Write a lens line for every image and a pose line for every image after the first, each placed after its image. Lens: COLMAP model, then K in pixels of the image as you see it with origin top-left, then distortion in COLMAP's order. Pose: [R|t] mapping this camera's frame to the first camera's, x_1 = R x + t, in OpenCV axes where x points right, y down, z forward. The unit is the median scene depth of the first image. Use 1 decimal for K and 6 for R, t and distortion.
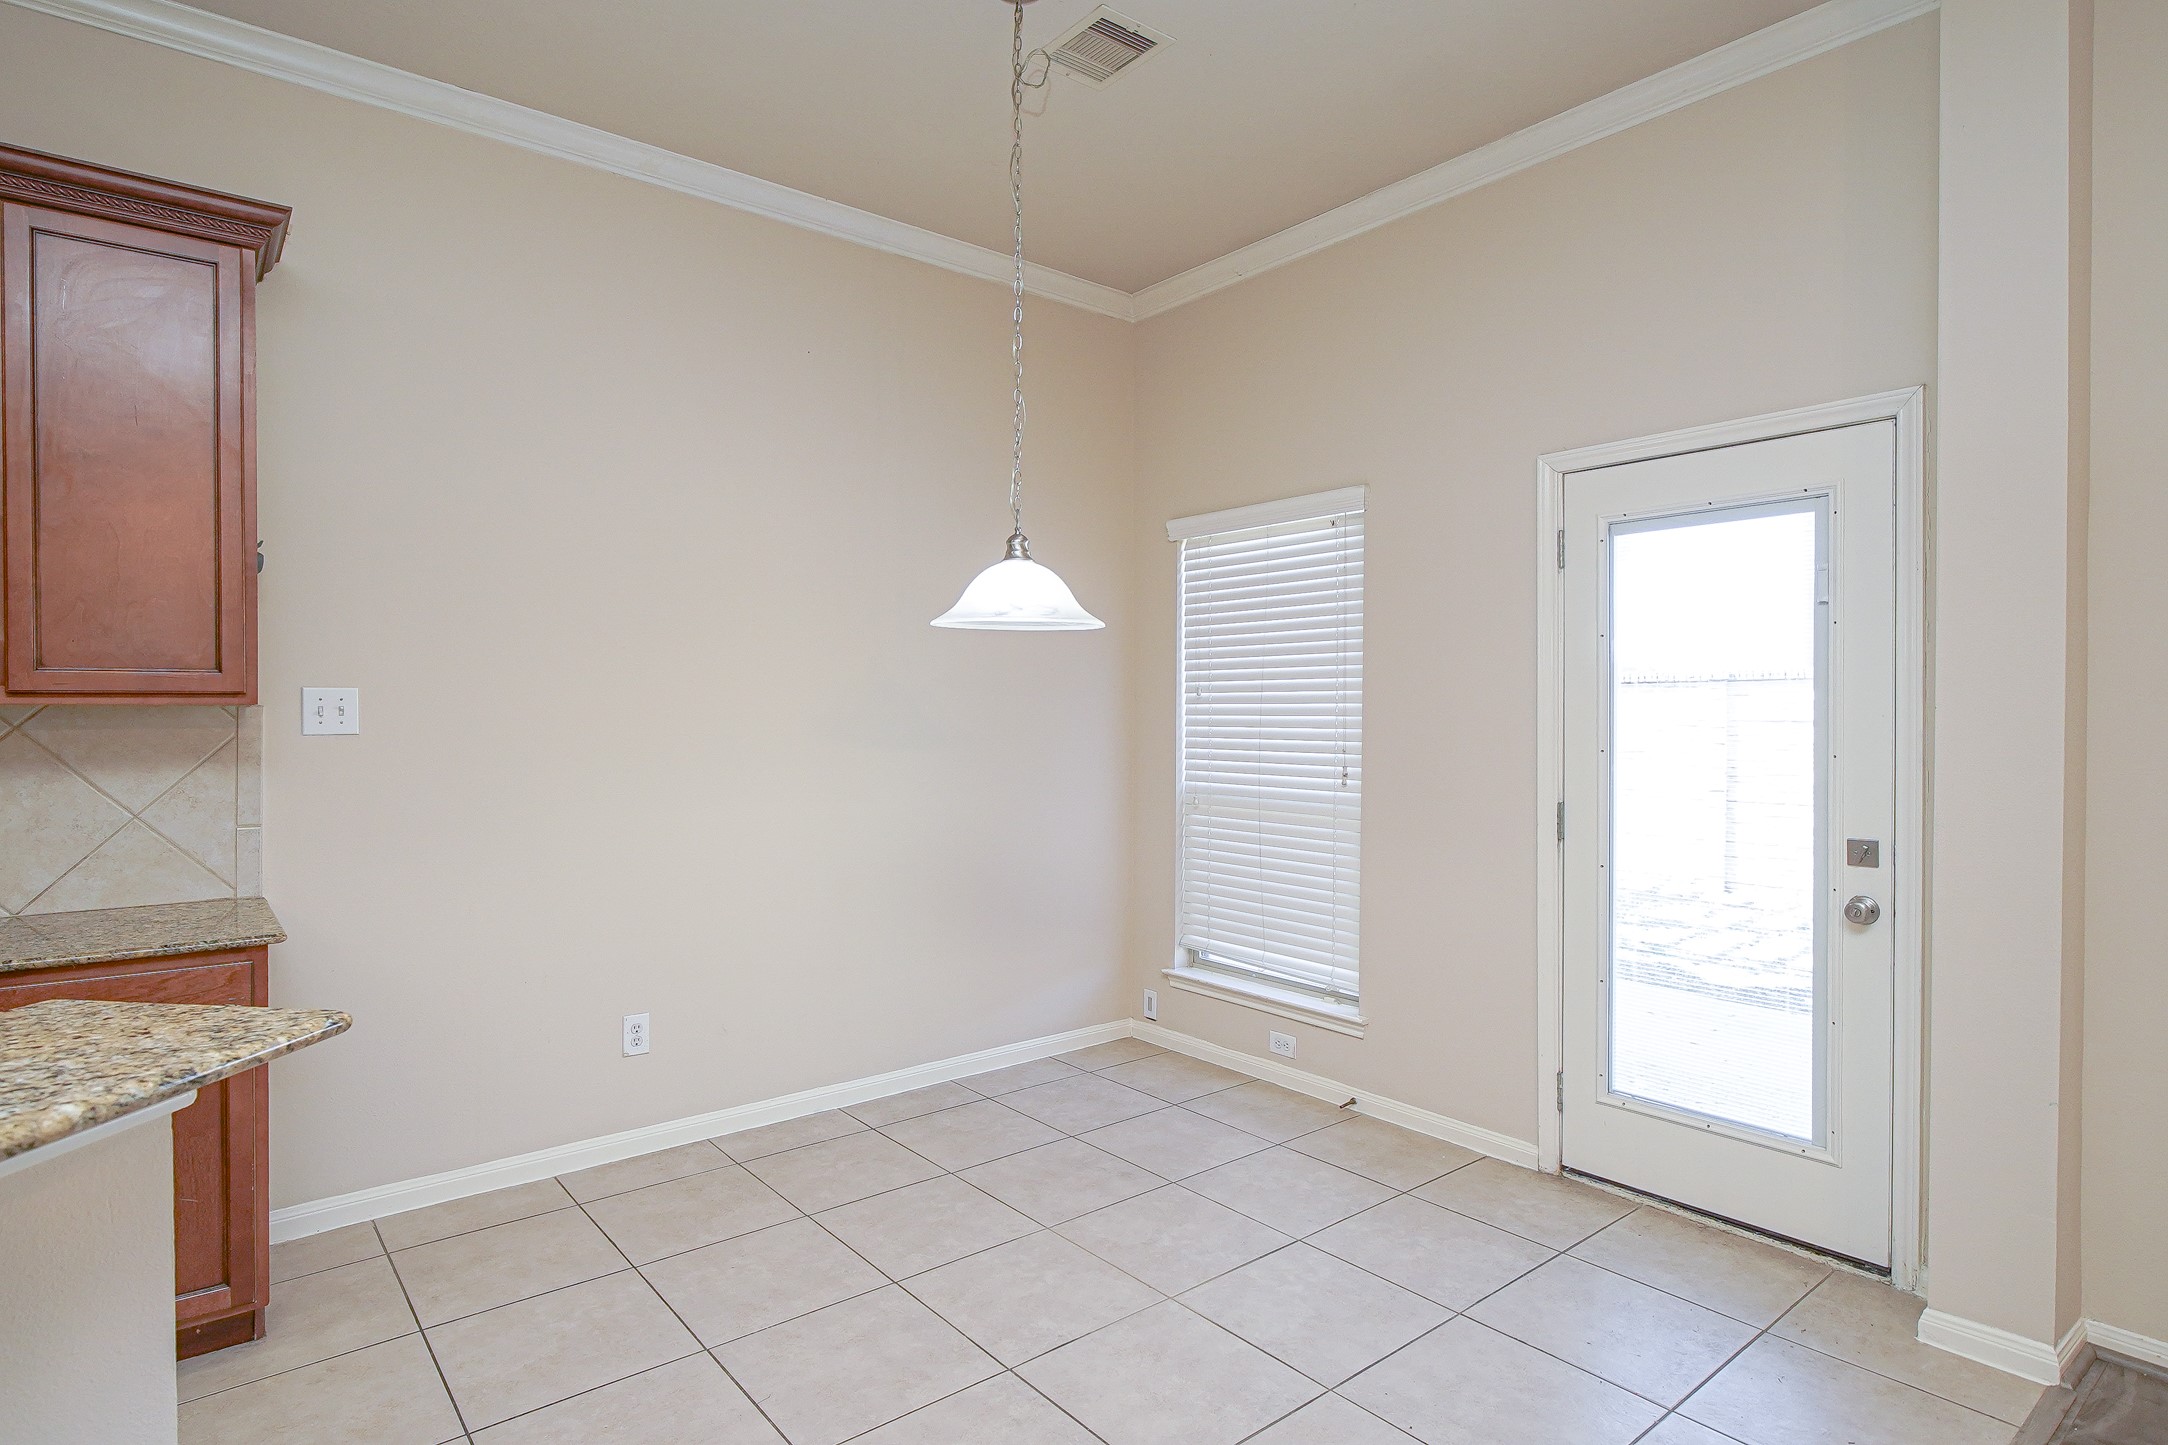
lens RADIAL K [[1131.3, 0, 1084.0], [0, 1131.3, 722.5], [0, 0, 1]] dist [-0.004068, -0.001656]
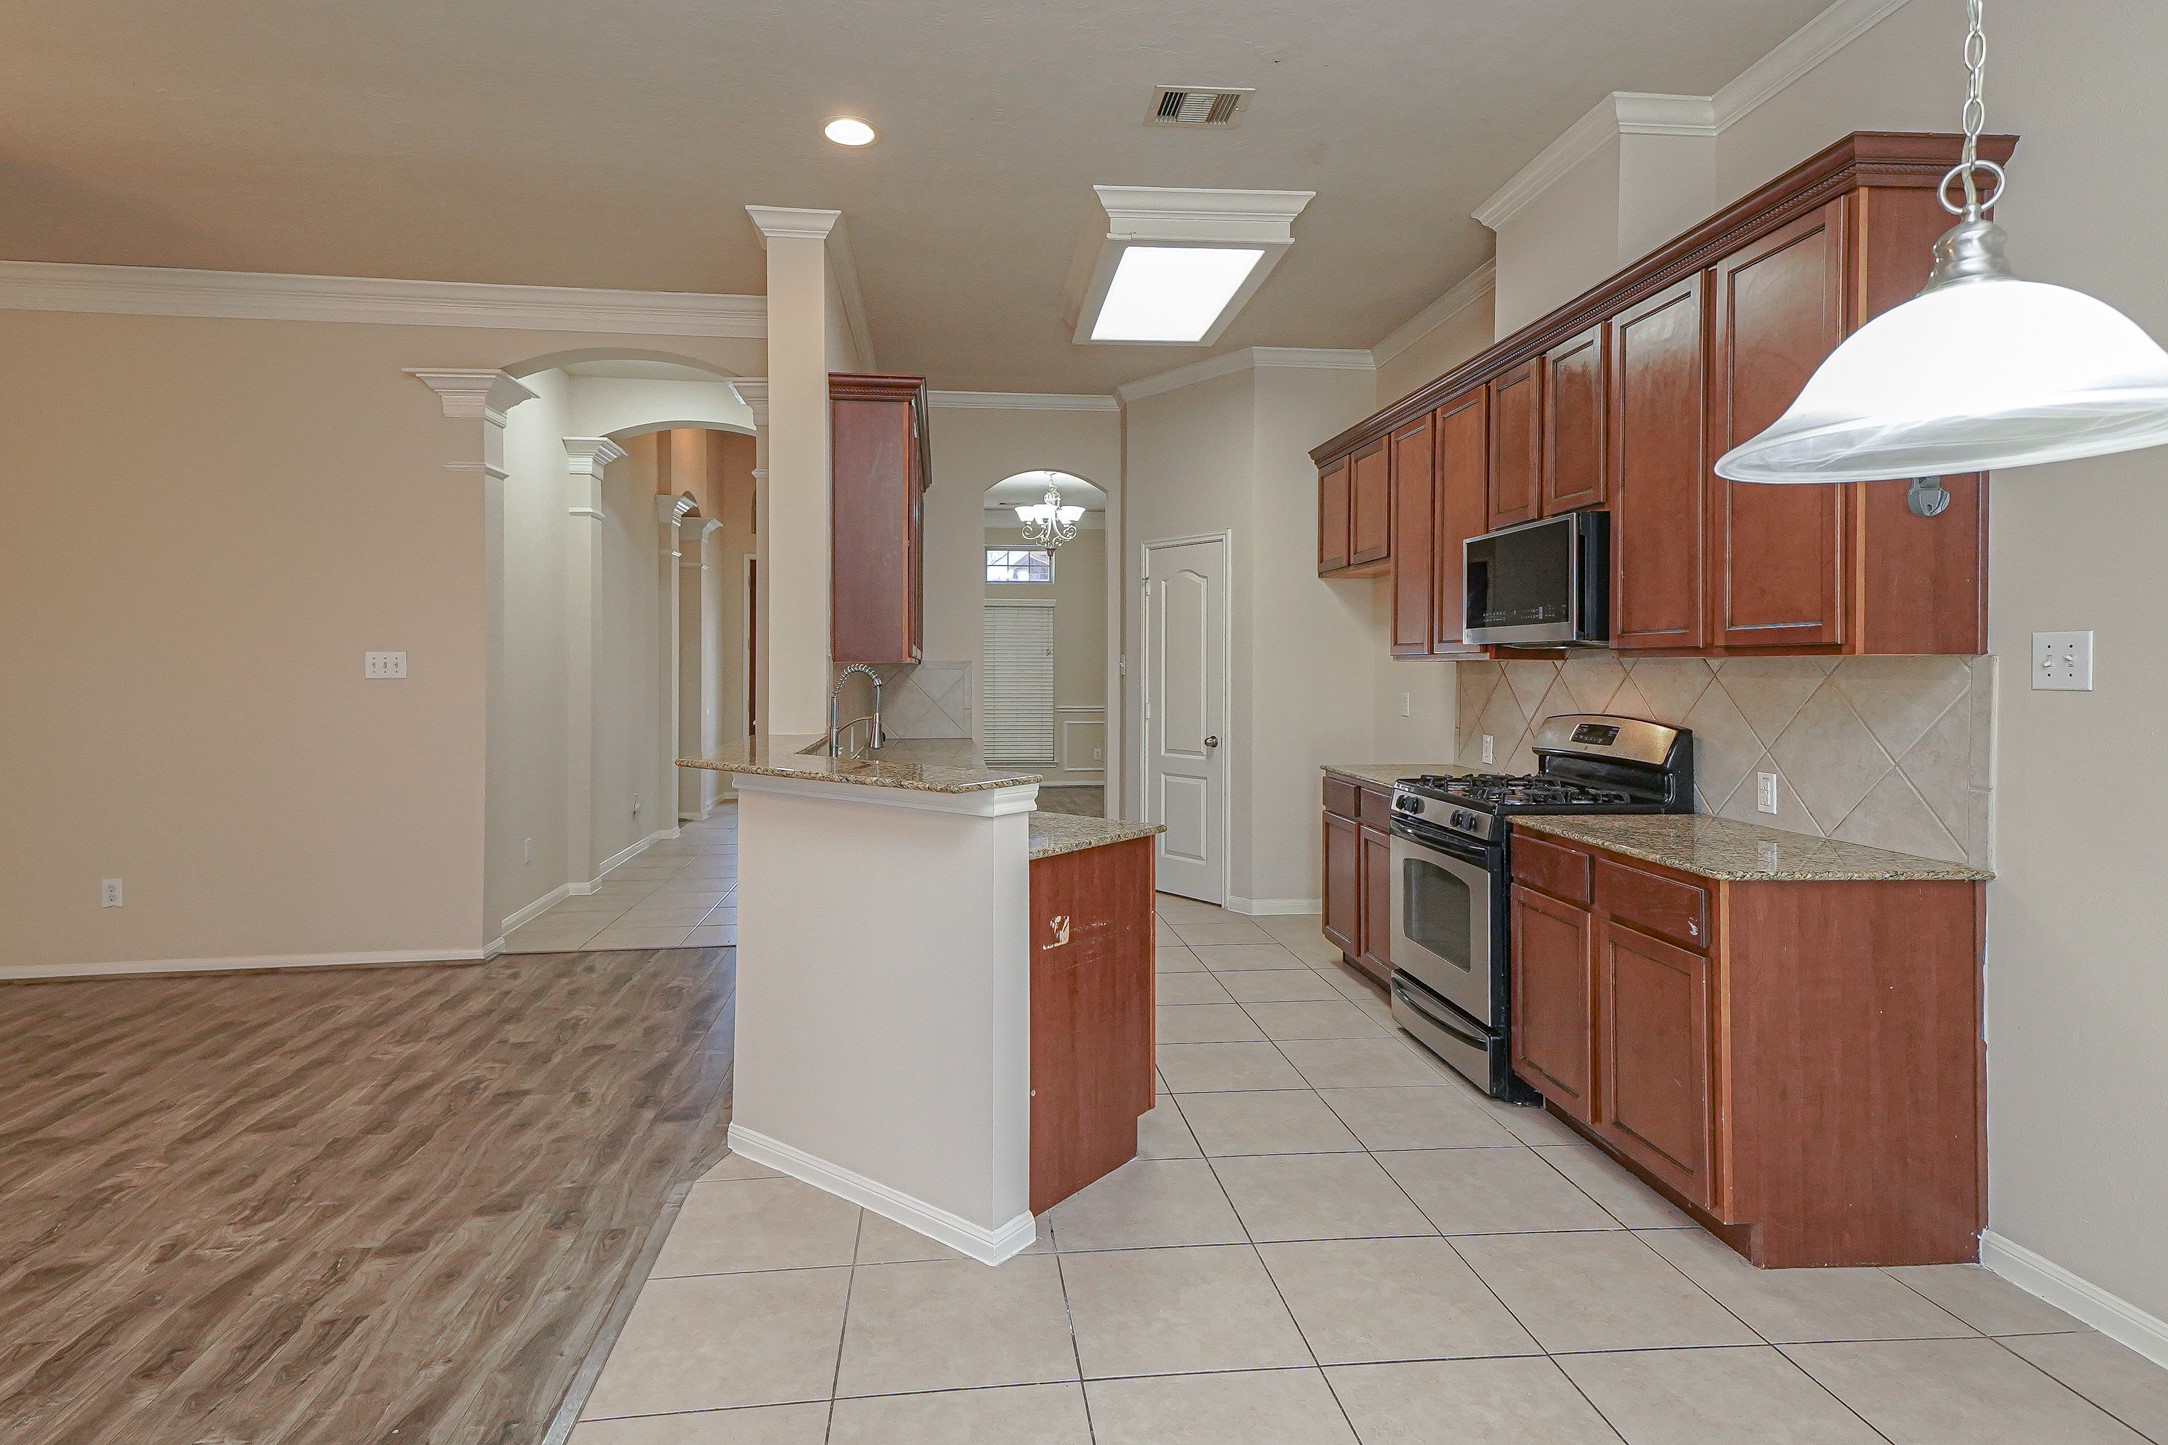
lens RADIAL K [[1164.5, 0, 1055.1], [0, 1164.5, 657.8], [0, 0, 1]] dist [0.025292, -0.000784]
pose [[-0.555235, -0.006960, -0.831664, 0.376003], [-0.011739, 0.999931, -0.000531, -0.003482], [0.831611, 0.009468, -0.555279, 0.747377]]
